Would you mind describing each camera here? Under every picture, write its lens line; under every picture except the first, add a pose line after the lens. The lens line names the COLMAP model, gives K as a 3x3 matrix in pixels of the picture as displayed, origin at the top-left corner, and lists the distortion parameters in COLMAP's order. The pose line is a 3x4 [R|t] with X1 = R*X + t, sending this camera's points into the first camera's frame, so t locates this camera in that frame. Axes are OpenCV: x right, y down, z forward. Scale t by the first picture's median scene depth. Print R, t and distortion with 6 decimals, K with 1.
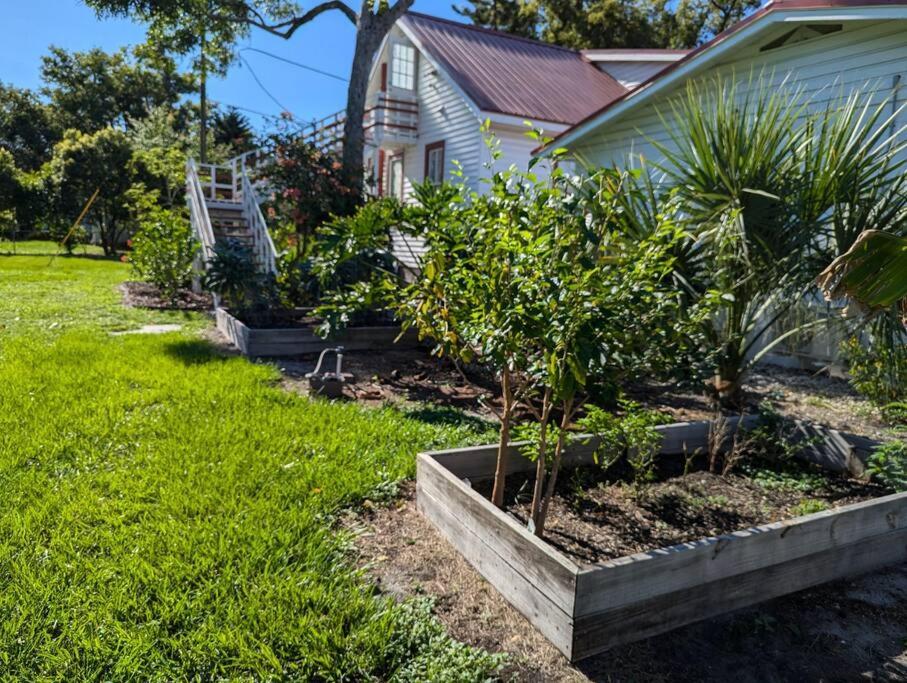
lens RADIAL K [[641.1, 0, 453.5], [0, 641.1, 341.5], [0, 0, 1]] dist [0.062858, -0.061206]
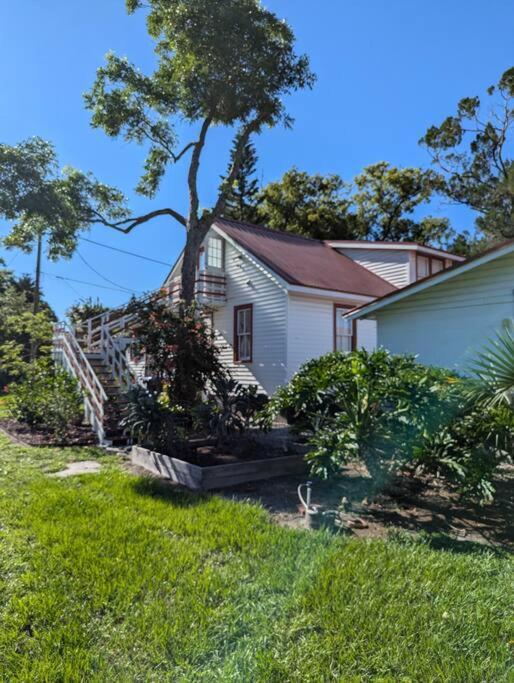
lens RADIAL K [[482.7, 0, 257.0], [0, 482.7, 341.5], [0, 0, 1]] dist [0.062858, -0.061206]
pose [[0.988482, -0.026372, 0.149022, -0.149629], [0.055651, 0.979048, -0.195880, -0.029176], [-0.140733, 0.201917, 0.969239, 0.017989]]
